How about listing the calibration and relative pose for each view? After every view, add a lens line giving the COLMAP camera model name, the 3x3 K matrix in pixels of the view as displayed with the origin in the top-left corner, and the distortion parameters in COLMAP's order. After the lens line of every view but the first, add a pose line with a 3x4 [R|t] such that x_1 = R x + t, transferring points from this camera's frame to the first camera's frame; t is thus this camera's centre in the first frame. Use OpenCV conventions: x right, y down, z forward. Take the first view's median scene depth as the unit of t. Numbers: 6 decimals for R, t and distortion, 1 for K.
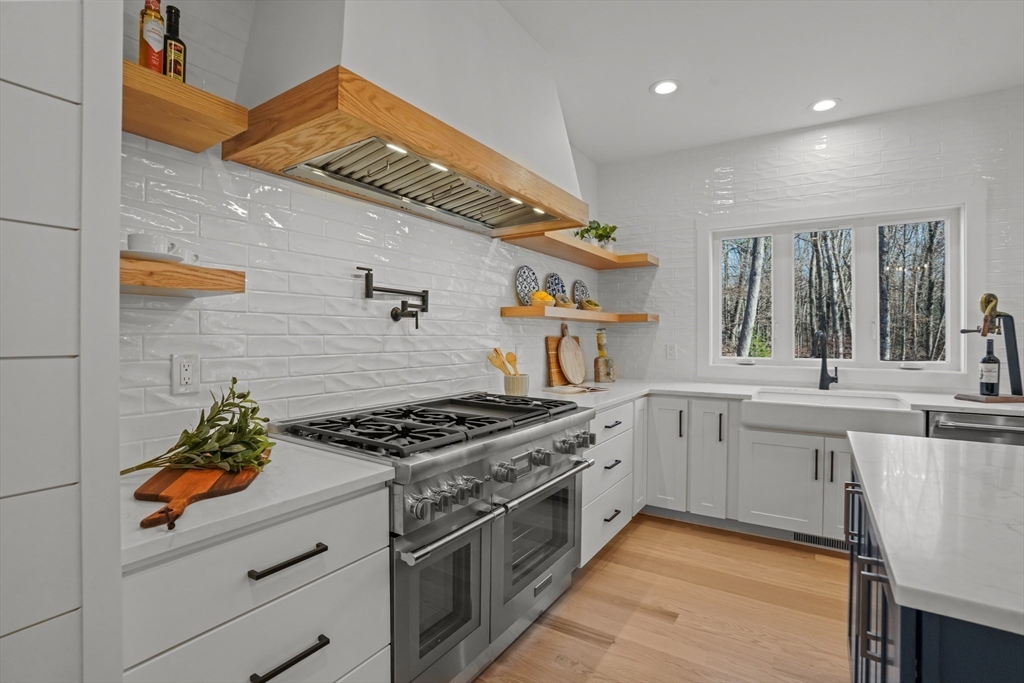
lens RADIAL K [[475.4, 0, 517.5], [0, 475.4, 338.4], [0, 0, 1]] dist [-0.021488, 0.000863]
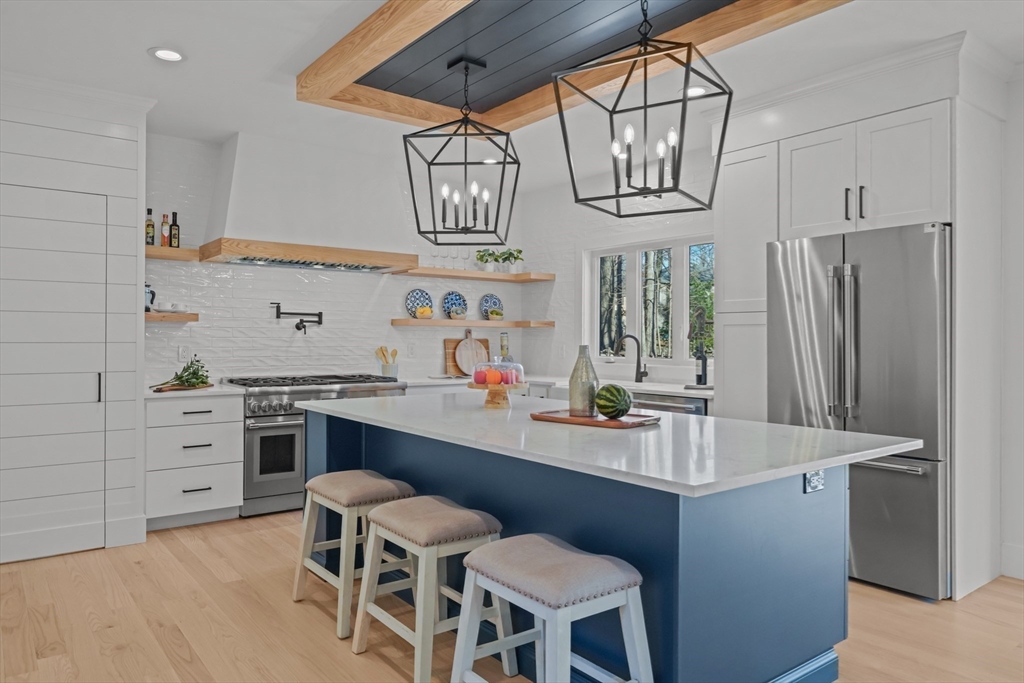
lens RADIAL K [[681.5, 0, 512.0], [0, 681.5, 341.5], [0, 0, 1]] dist [0.050374, 0.000681]
pose [[0.940468, 0.004814, -0.339847, 1.324109], [-0.004686, 0.999988, 0.001196, 0.000464], [0.339849, 0.000468, 0.940480, -1.121813]]
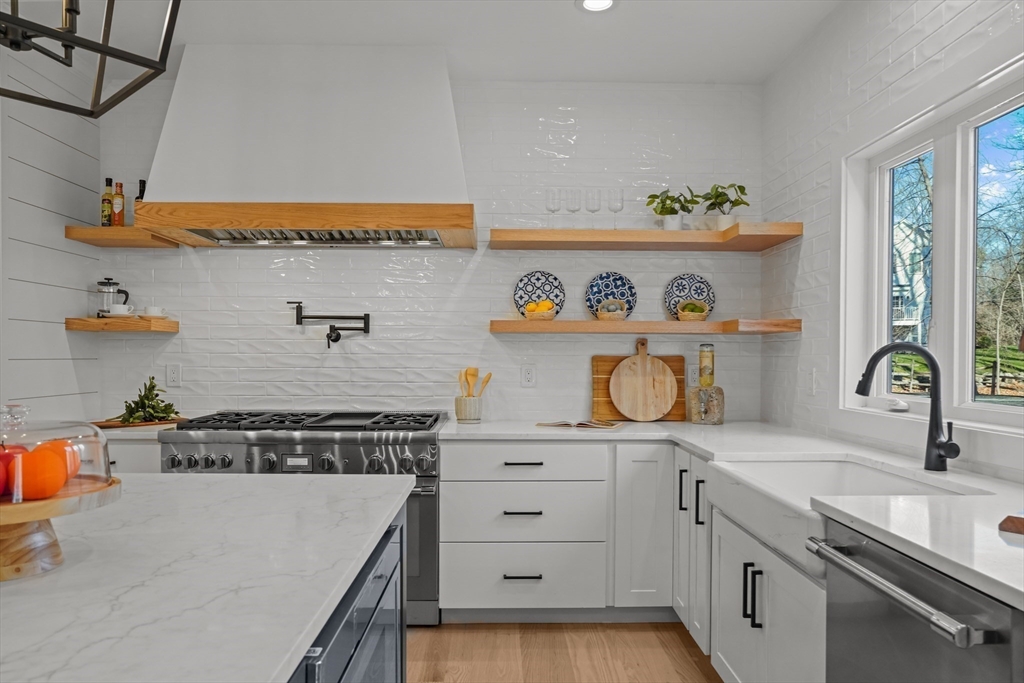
lens RADIAL K [[695.0, 0, 525.5], [0, 695.0, 356.1], [0, 0, 1]] dist [-0.001249, 0.001040]
pose [[0.559099, 0.001132, -0.829100, 1.385170], [-0.006375, 0.999975, -0.002934, 0.001379], [0.829076, 0.006926, 0.559093, 0.397690]]
